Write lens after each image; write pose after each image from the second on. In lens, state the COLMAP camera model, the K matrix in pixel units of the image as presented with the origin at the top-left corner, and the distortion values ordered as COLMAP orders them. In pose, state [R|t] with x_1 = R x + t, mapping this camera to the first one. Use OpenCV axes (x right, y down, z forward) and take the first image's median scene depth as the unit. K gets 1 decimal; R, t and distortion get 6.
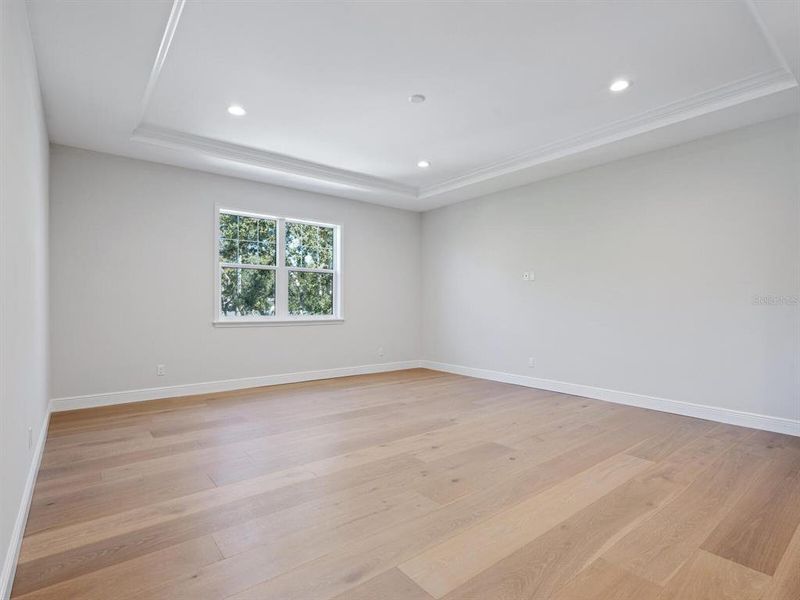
lens RADIAL K [[404.4, 0, 400.0], [0, 404.4, 300.0], [0, 0, 1]] dist [-0.003679, 0.000909]
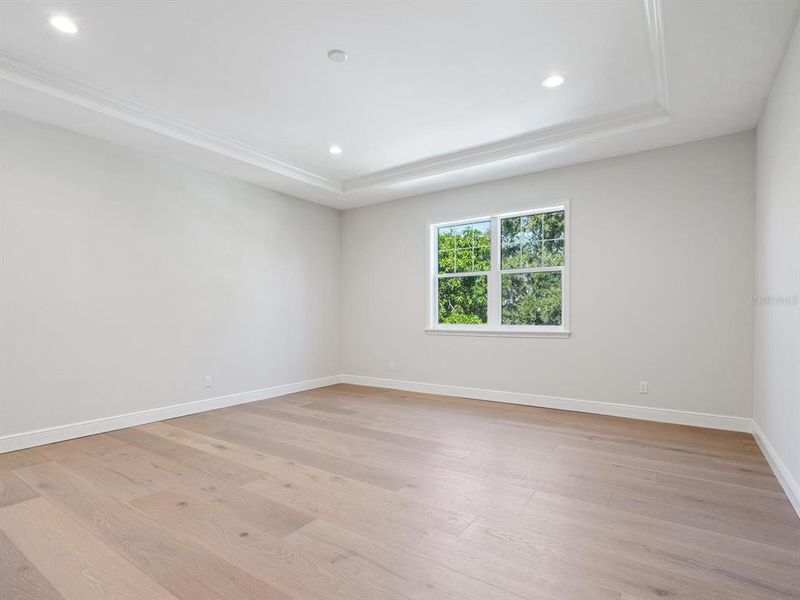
lens RADIAL K [[412.1, 0, 399.9], [0, 412.1, 313.2], [0, 0, 1]] dist [-0.002045, -0.000132]
pose [[0.291415, -0.005623, -0.956580, 0.637239], [0.017541, 0.999846, -0.000534, 0.010925], [0.956436, -0.016623, 0.291469, 0.650173]]
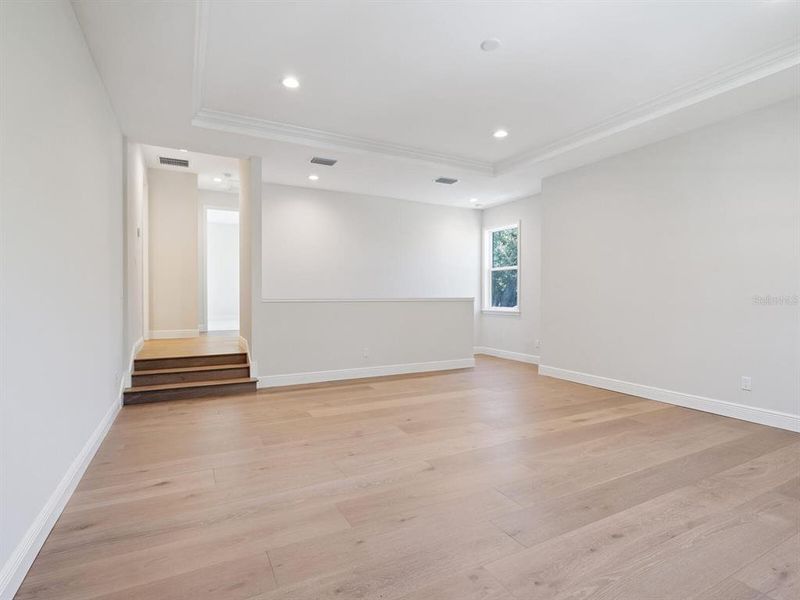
lens RADIAL K [[404.4, 0, 400.0], [0, 404.4, 300.0], [0, 0, 1]] dist [-0.003679, 0.000909]
pose [[-0.982115, -0.006693, 0.188162, 0.043201], [-0.007027, 0.999975, -0.001110, 0.015795], [-0.188150, -0.002412, -0.982137, 1.374495]]
